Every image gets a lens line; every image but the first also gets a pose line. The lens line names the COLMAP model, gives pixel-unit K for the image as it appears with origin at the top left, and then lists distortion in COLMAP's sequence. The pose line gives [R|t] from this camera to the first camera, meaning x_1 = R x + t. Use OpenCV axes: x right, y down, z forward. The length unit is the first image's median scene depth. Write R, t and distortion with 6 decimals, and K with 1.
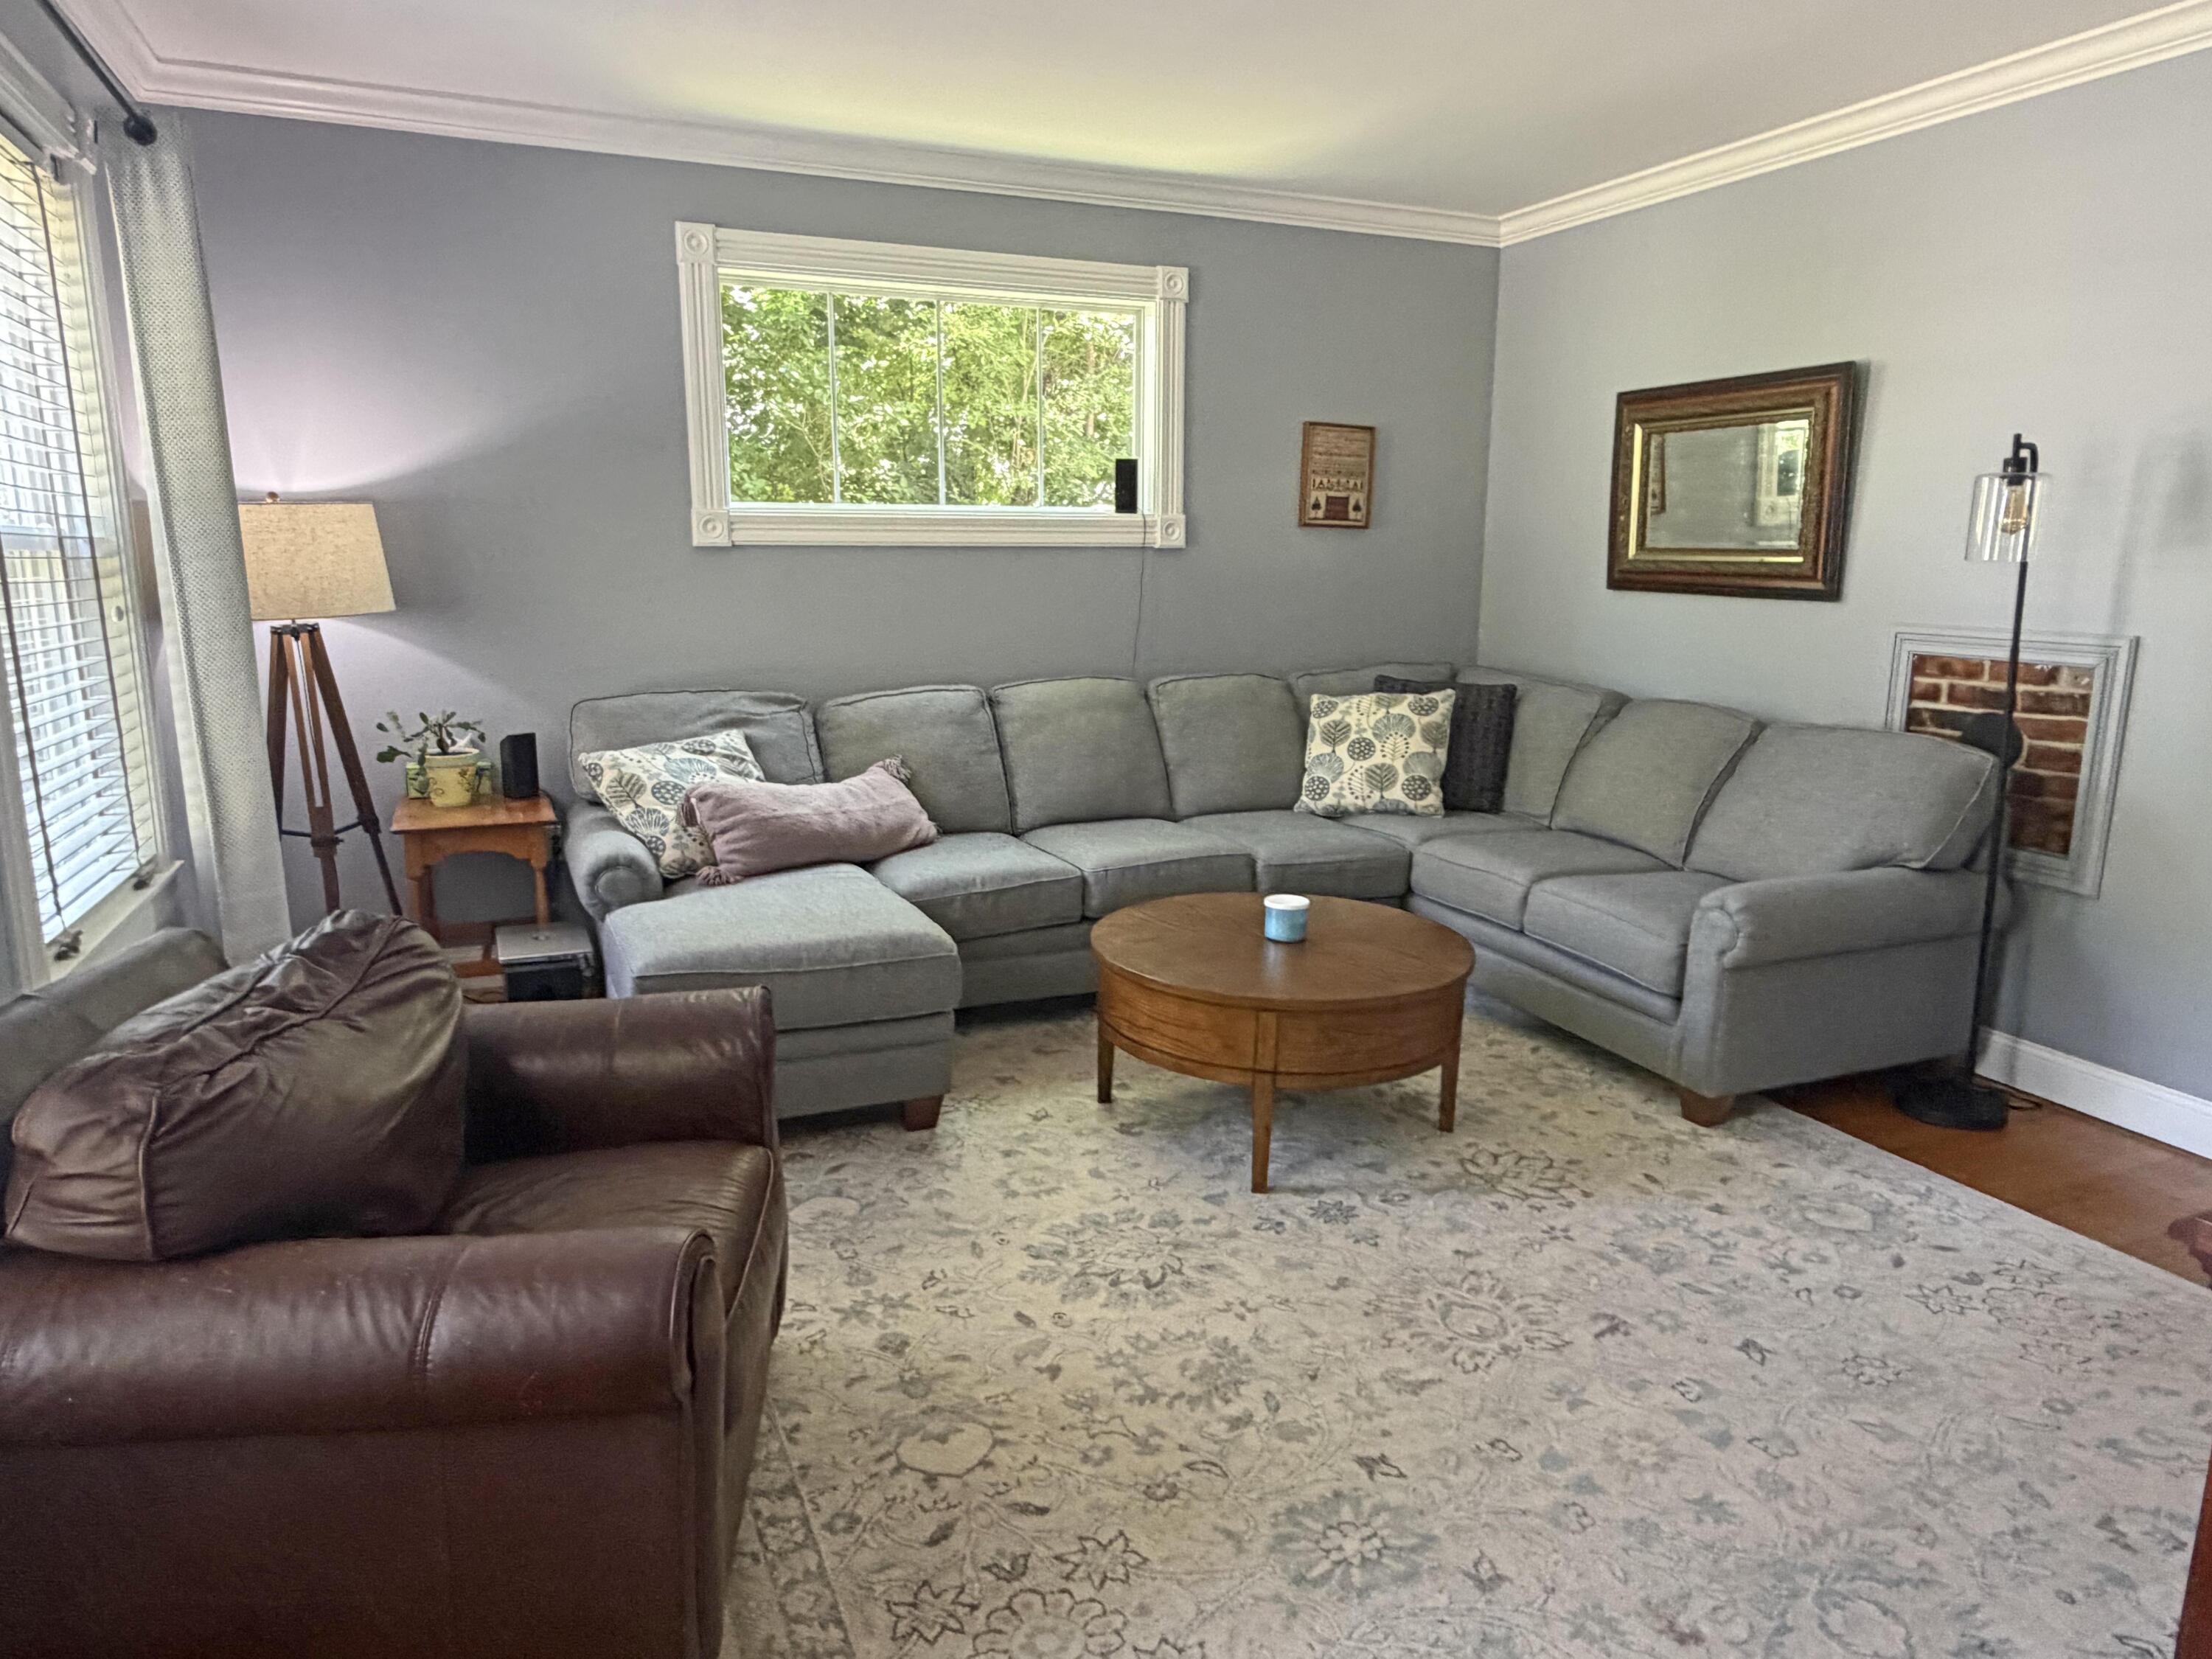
lens RADIAL K [[1389.3, 0, 1098.2], [0, 1389.3, 833.3], [0, 0, 1]] dist [0.002158, 0.000983]
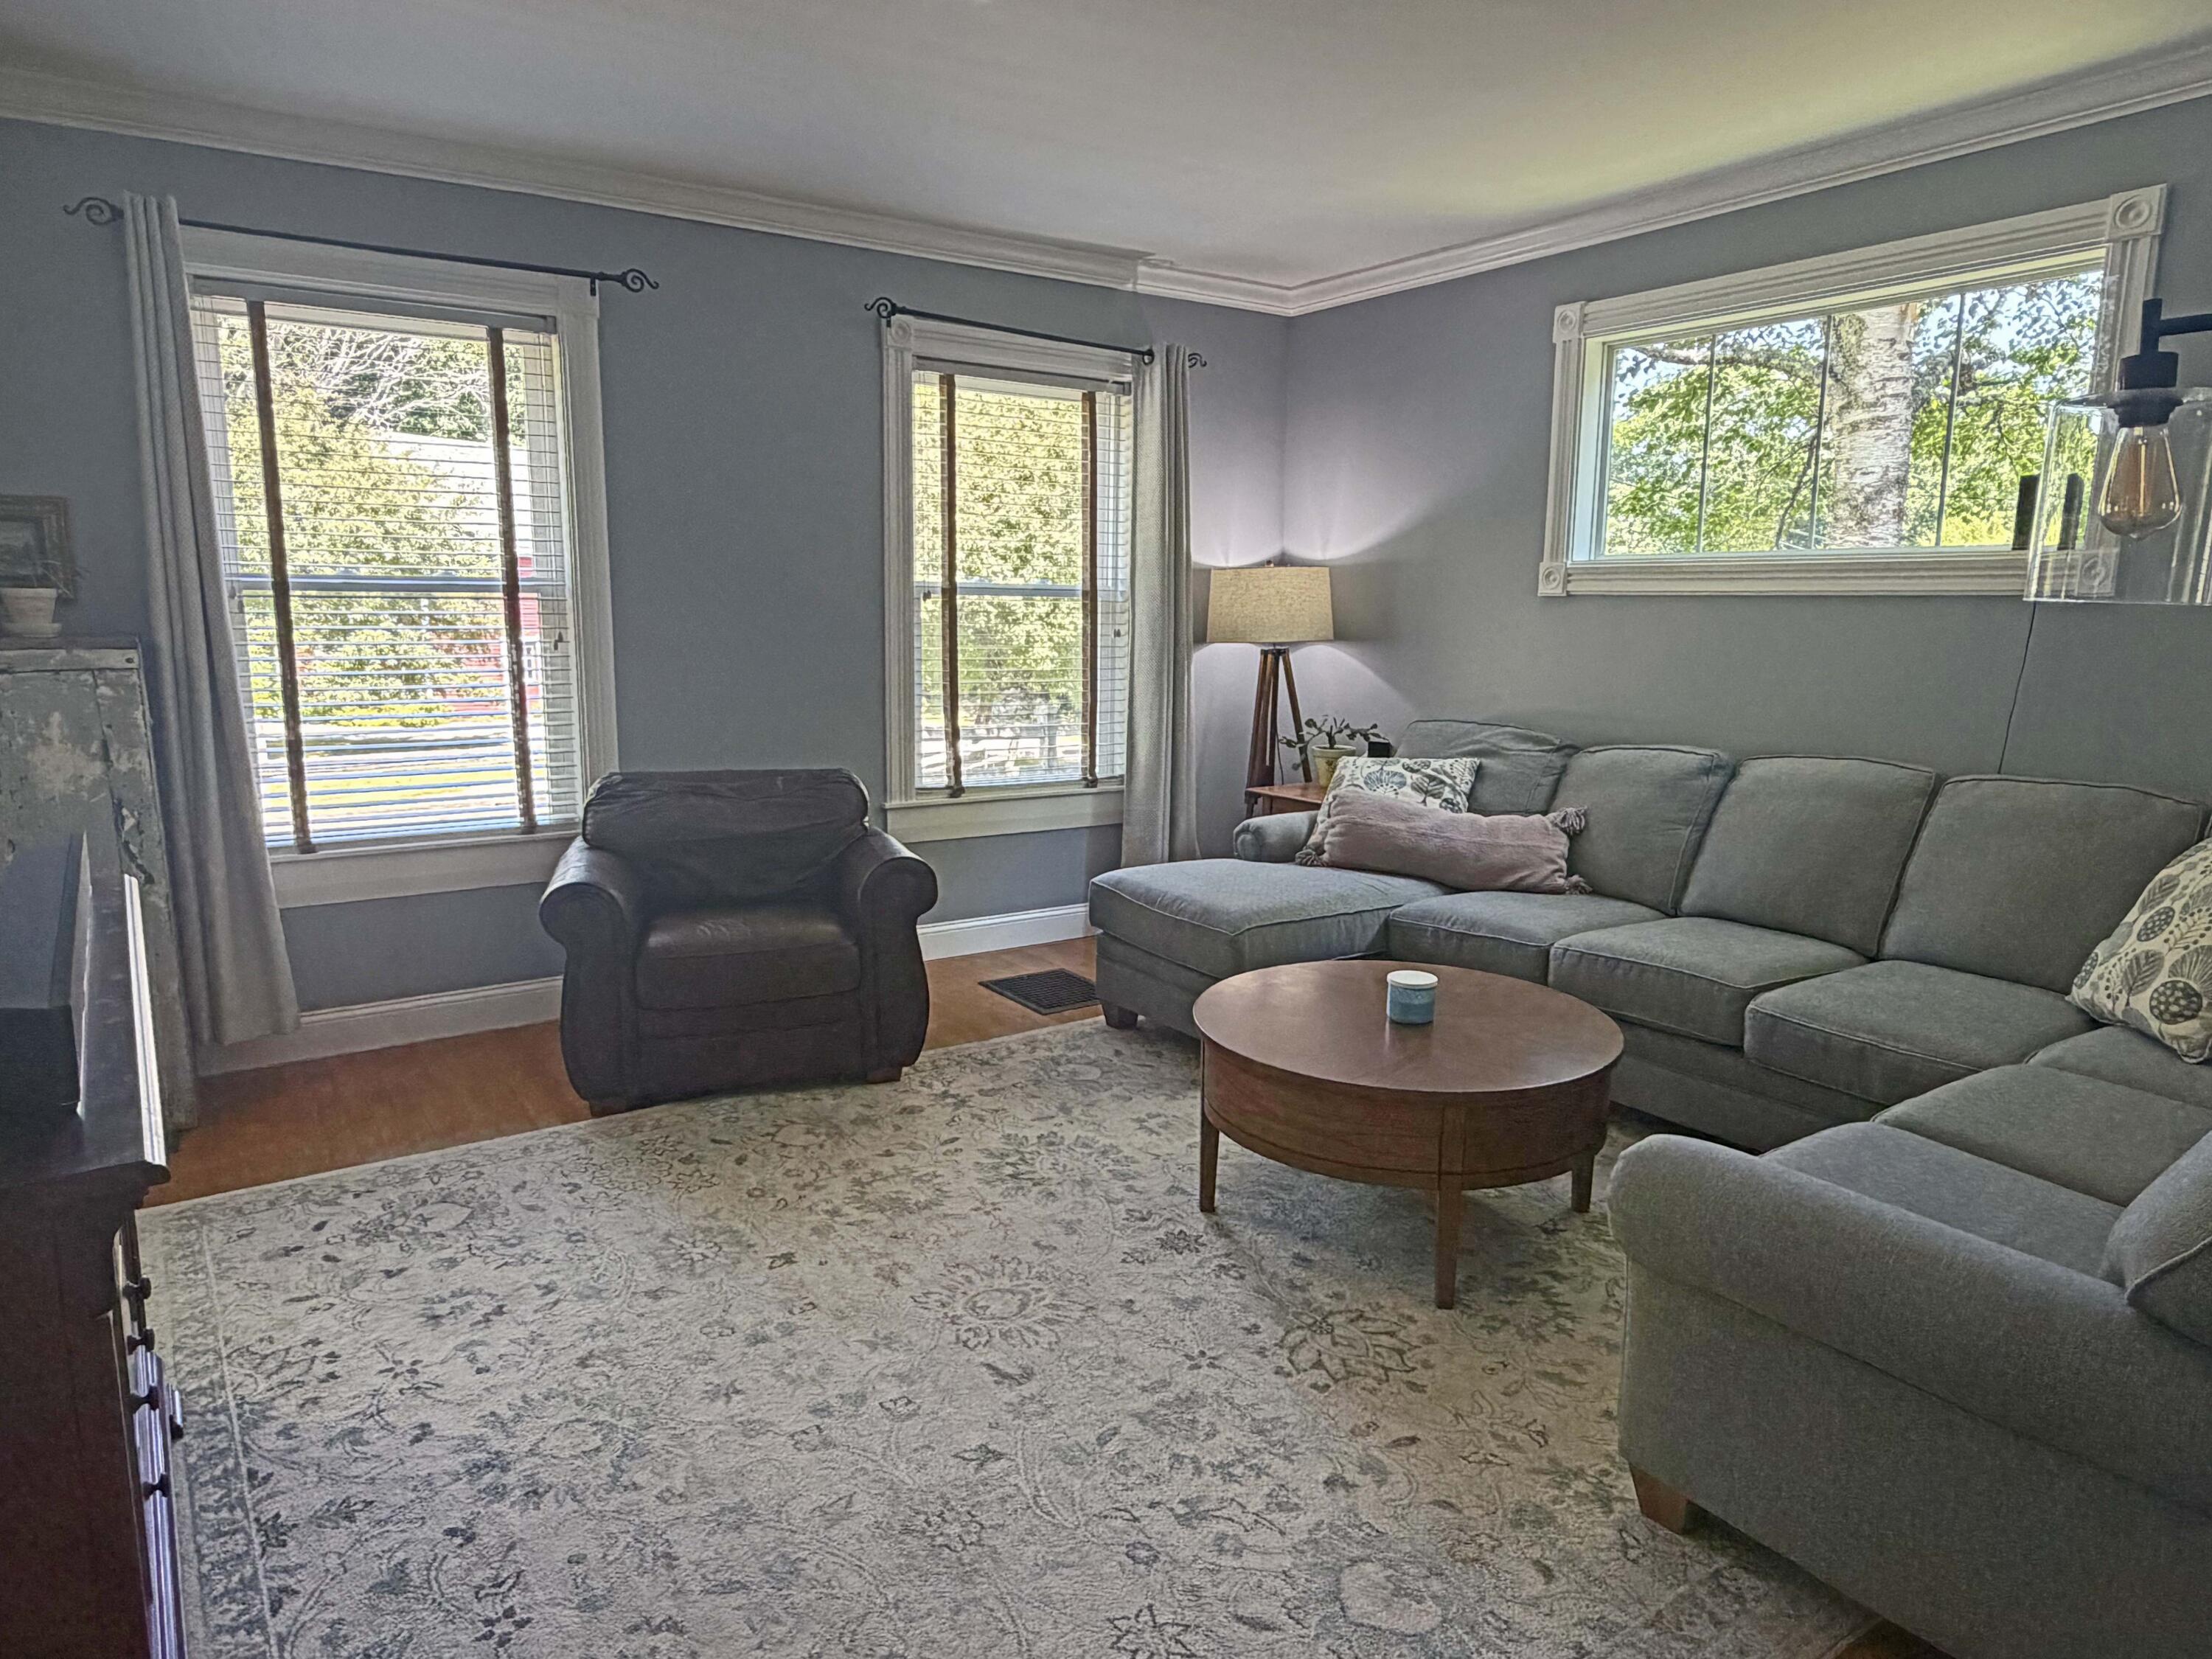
lens RADIAL K [[1389.3, 0, 1098.2], [0, 1389.3, 833.3], [0, 0, 1]] dist [0.002158, 0.000983]
pose [[0.197562, 0.160253, -0.967103, 1.111718], [-0.205787, 0.971345, 0.118917, -0.125301], [0.958447, 0.175524, 0.224879, 0.681682]]
